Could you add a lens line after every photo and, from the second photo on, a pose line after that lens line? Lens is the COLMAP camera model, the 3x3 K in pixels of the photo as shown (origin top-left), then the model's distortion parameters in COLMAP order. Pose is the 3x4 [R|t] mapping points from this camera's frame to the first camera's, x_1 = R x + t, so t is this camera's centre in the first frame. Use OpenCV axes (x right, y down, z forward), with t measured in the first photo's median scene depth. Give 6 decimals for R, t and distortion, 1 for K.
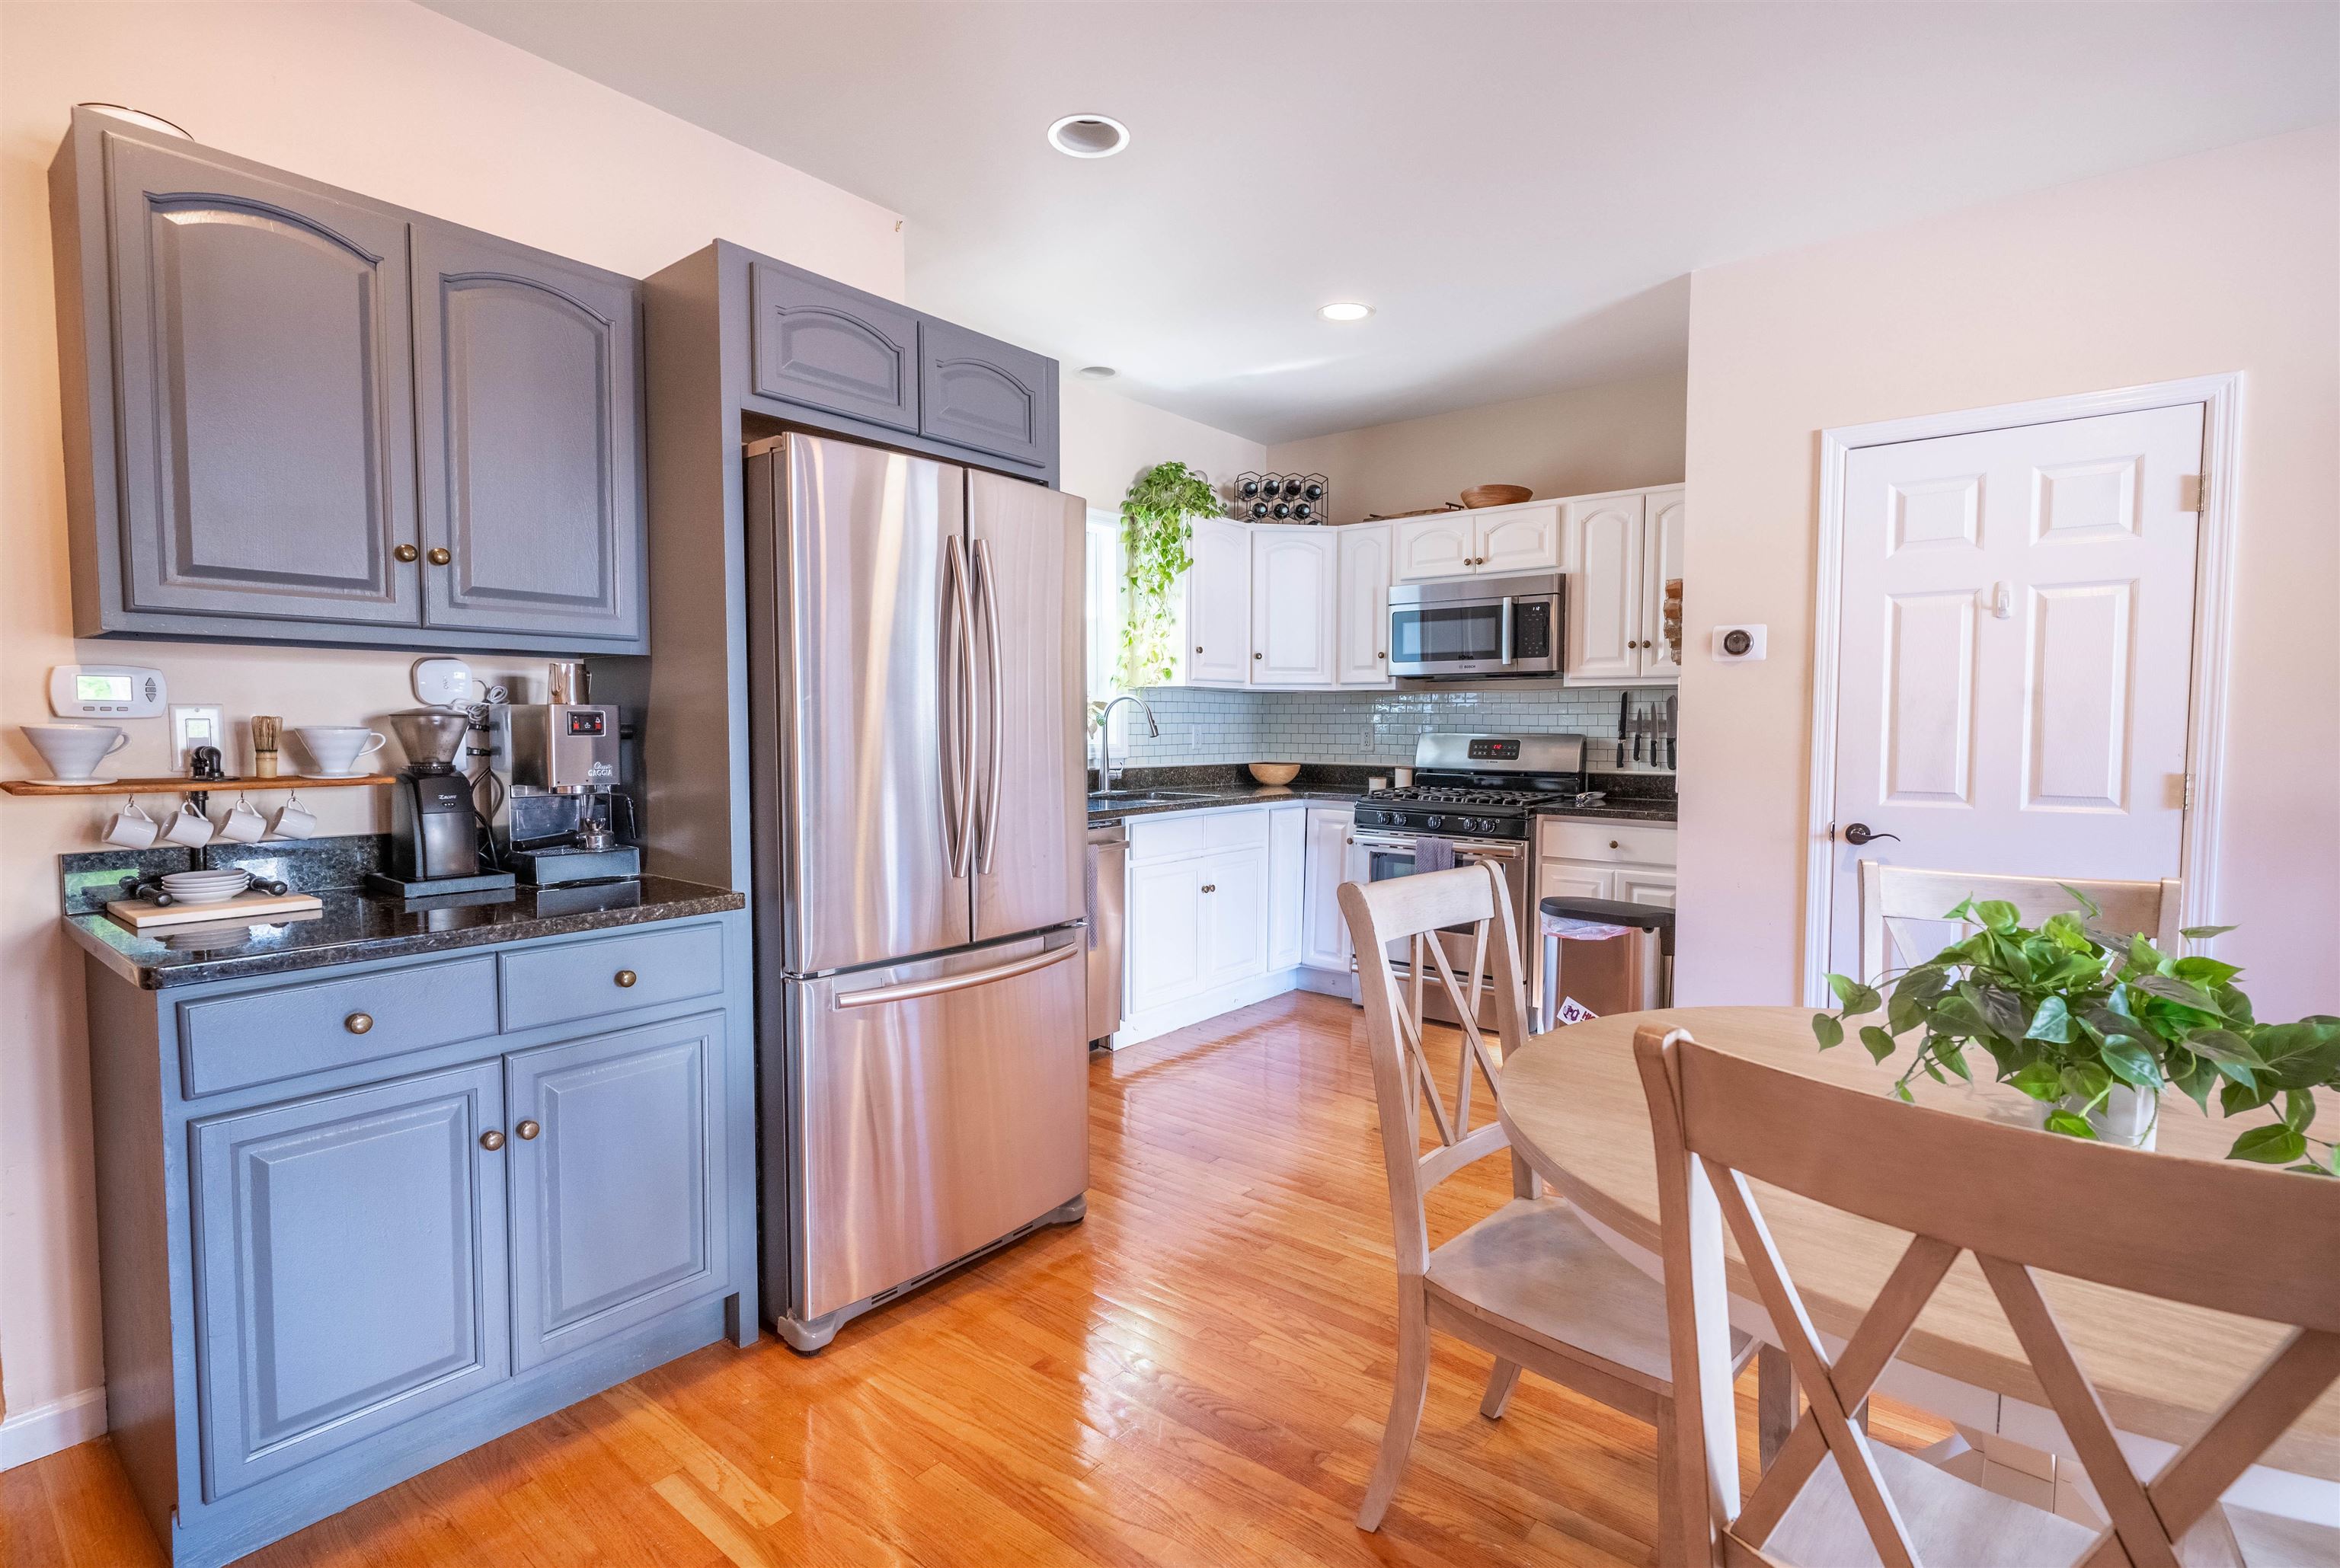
lens RADIAL K [[1133.7, 0, 1153.2], [0, 1133.7, 781.3], [0, 0, 1]] dist [0.001290, 0.002318]
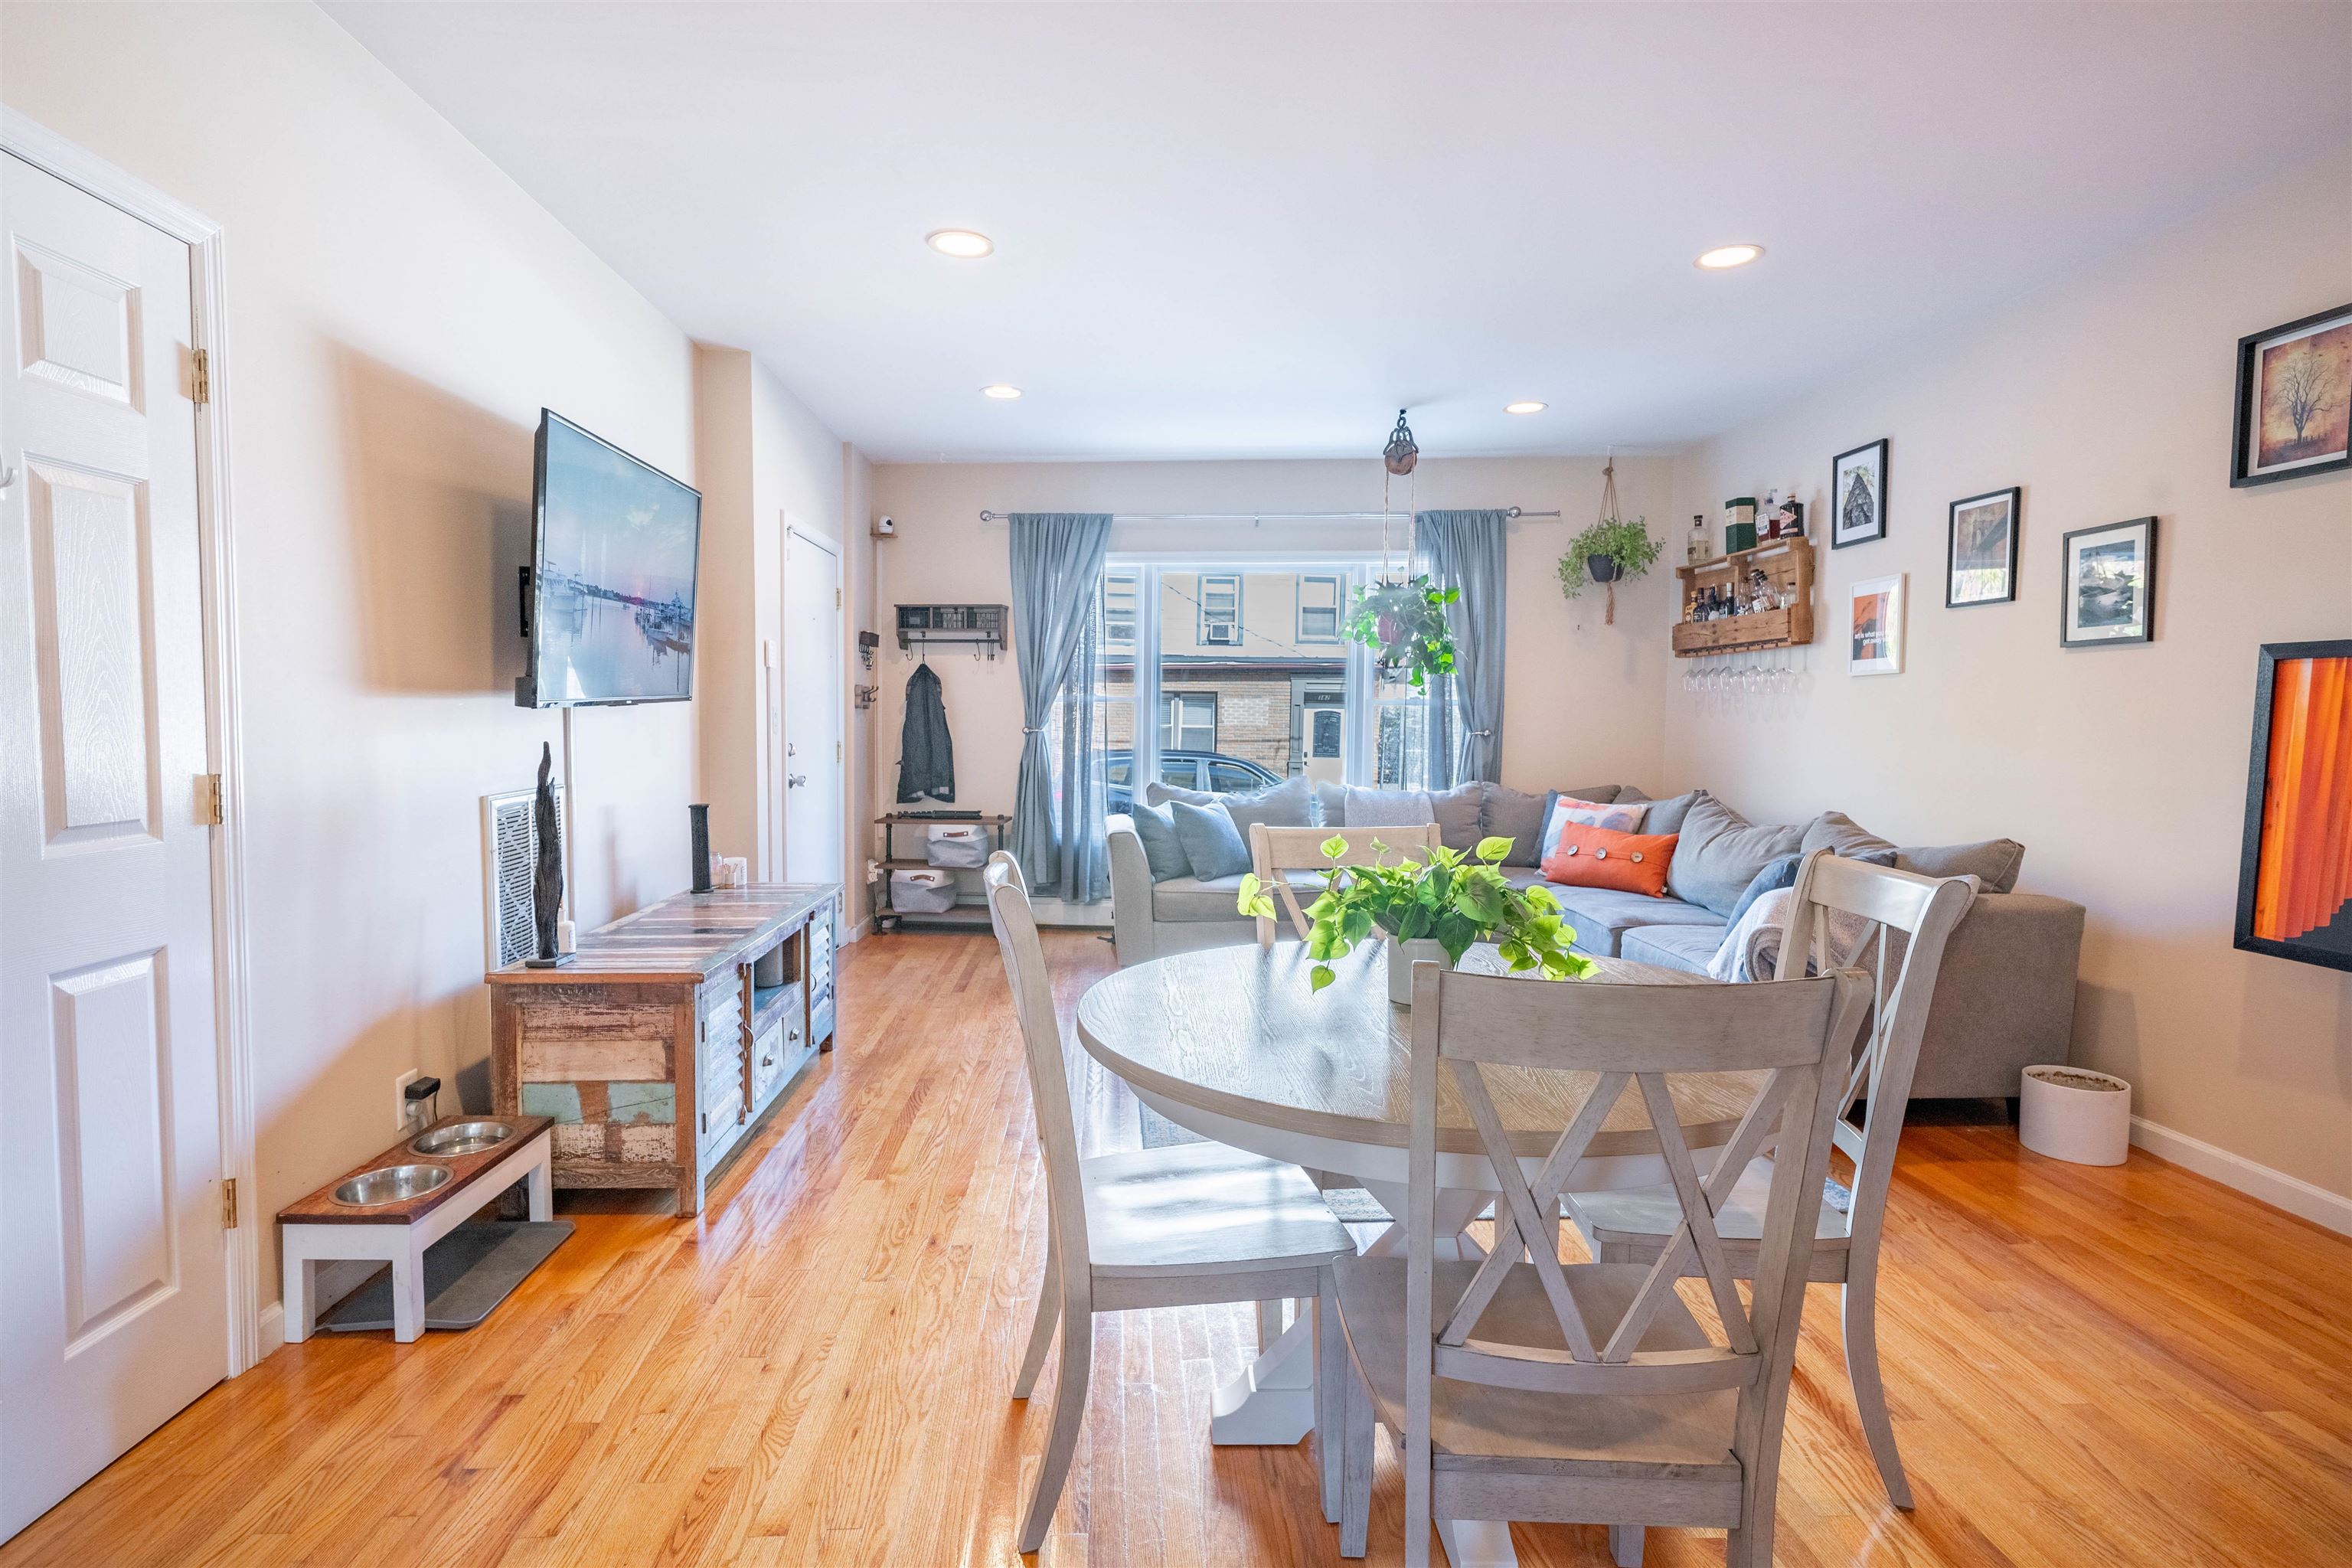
lens RADIAL K [[1139.7, 0, 1184.2], [0, 1139.7, 788.4], [0, 0, 1]] dist [0.001290, 0.002318]
pose [[-0.686402, -0.055338, 0.725114, -0.029589], [0.027315, 0.994435, 0.101748, -0.069066], [-0.726709, 0.089647, -0.681071, 1.322437]]
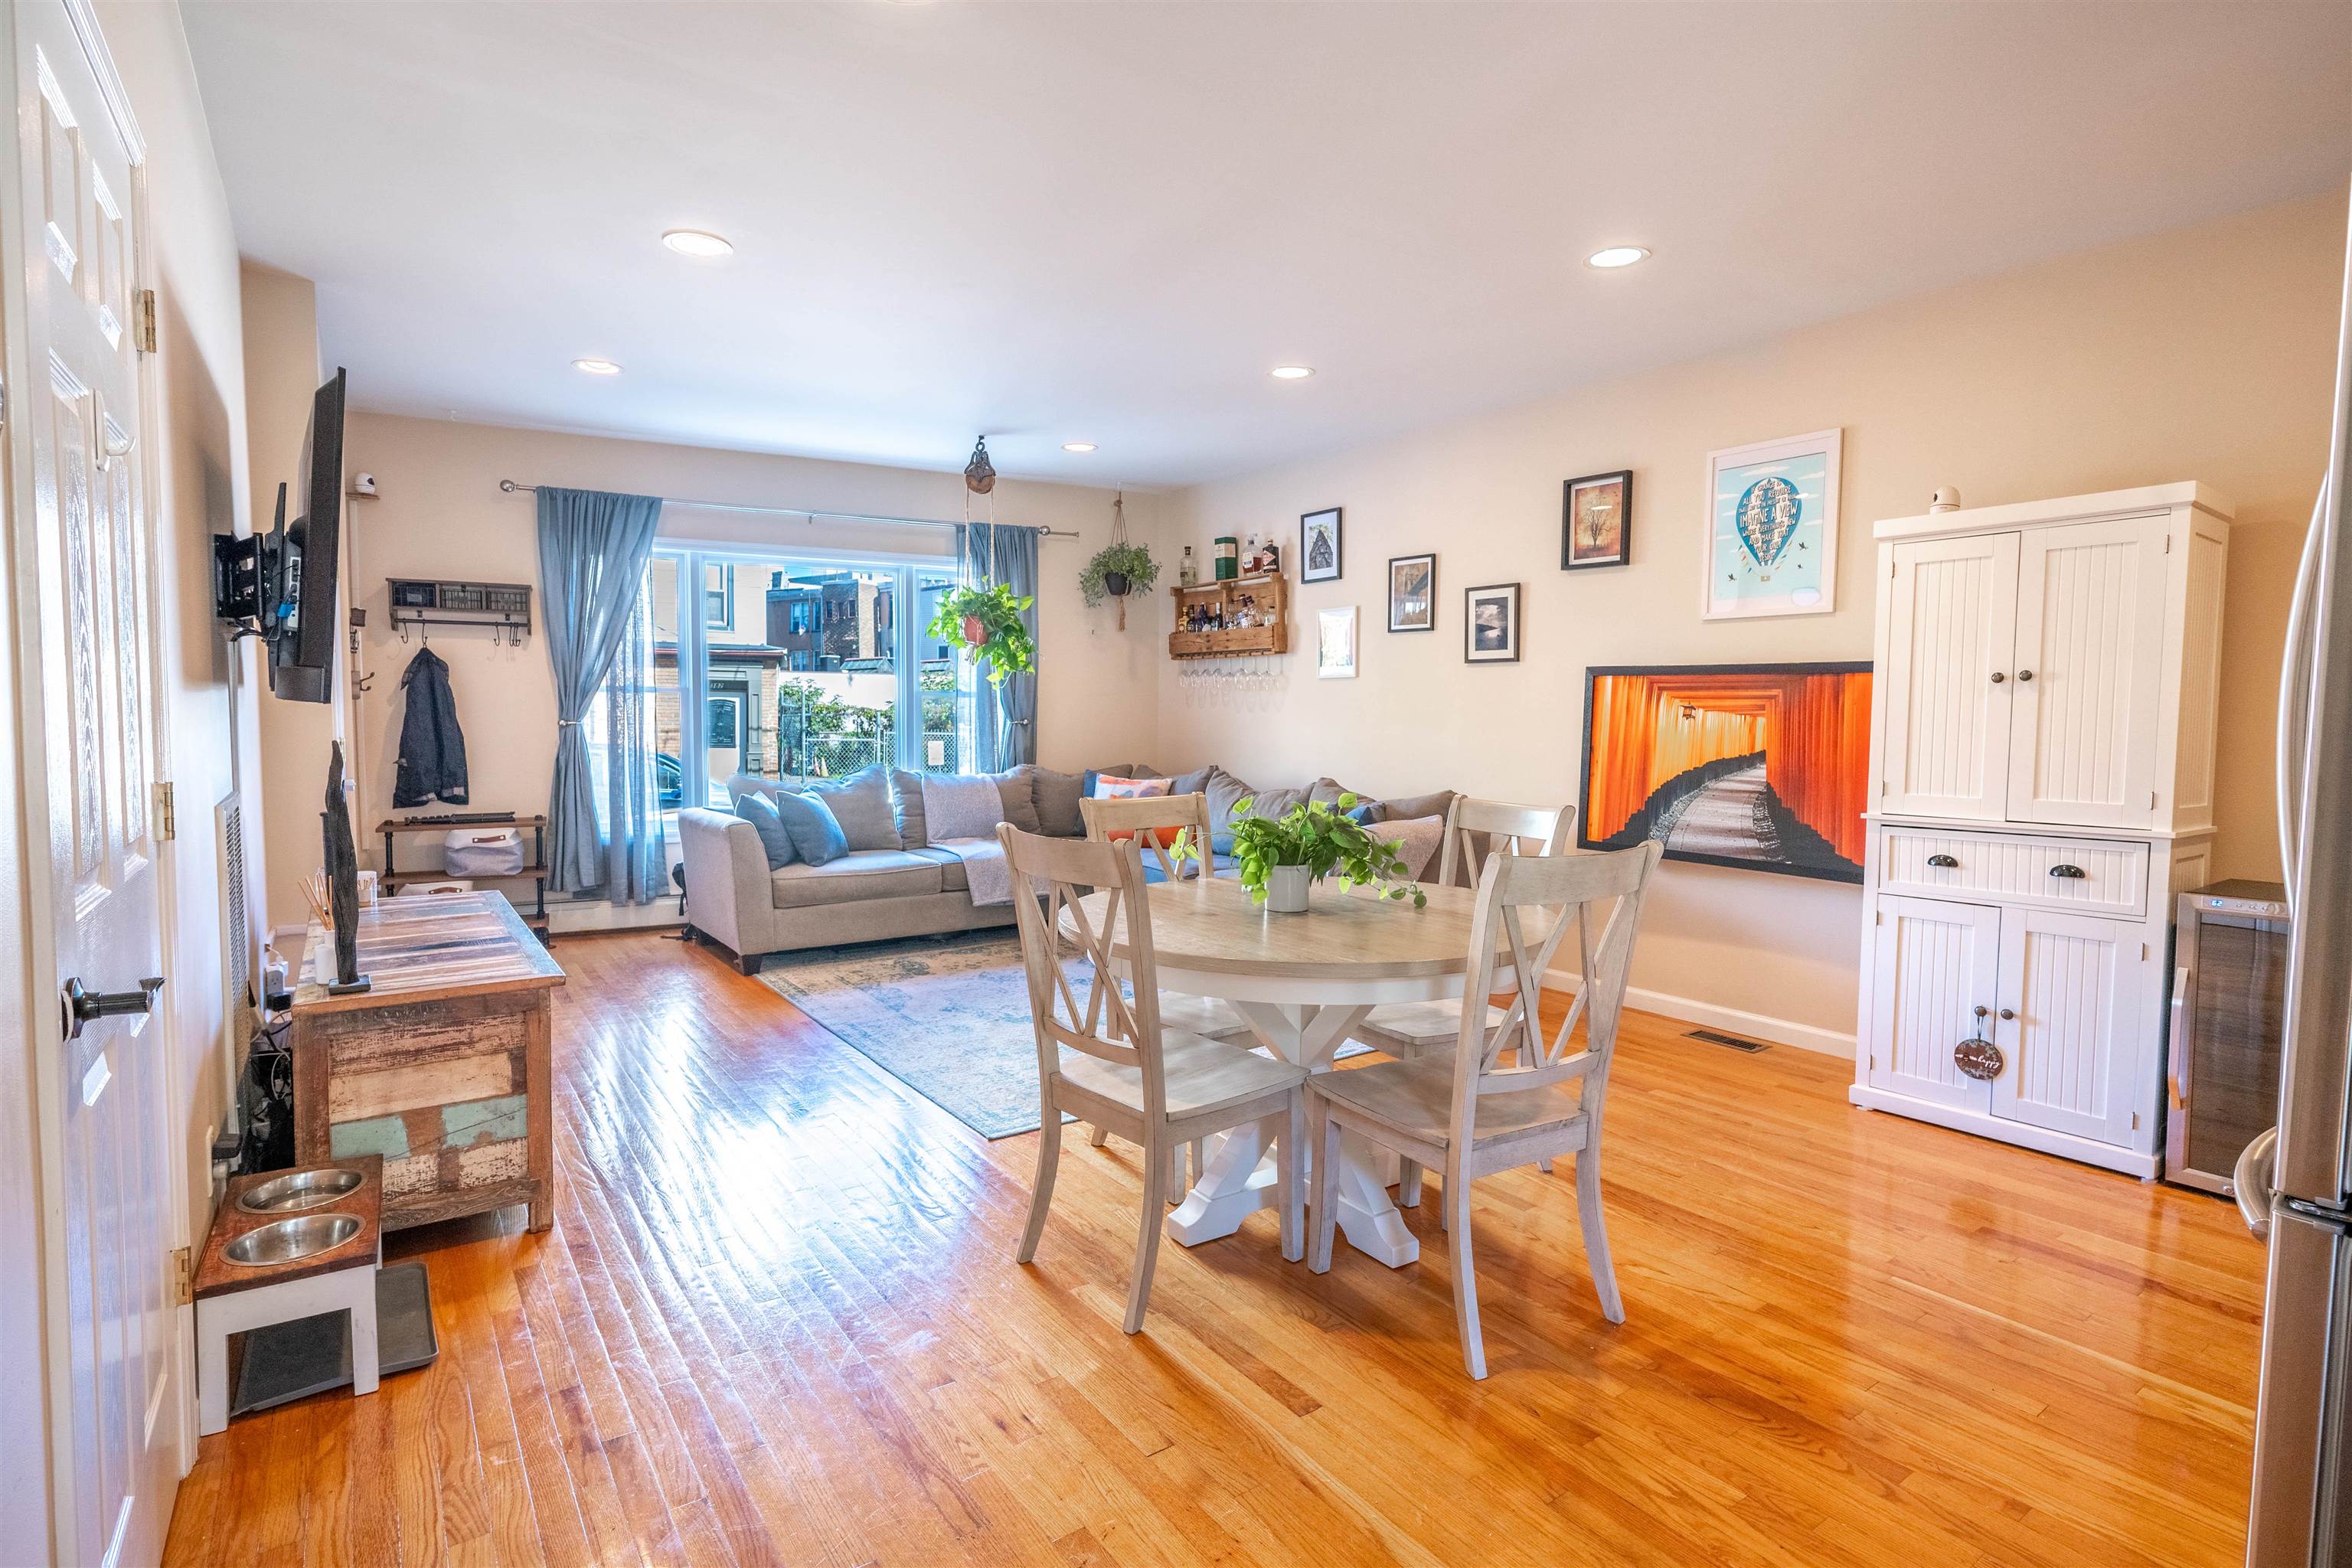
lens RADIAL K [[1139.7, 0, 1172.3], [0, 1139.7, 784.7], [0, 0, 1]] dist [0.001290, 0.002318]
pose [[-0.967391, -0.027923, 0.251745, 0.285091], [0.001966, 0.993047, 0.117701, -0.099198], [-0.253282, 0.114358, -0.960610, 1.842396]]
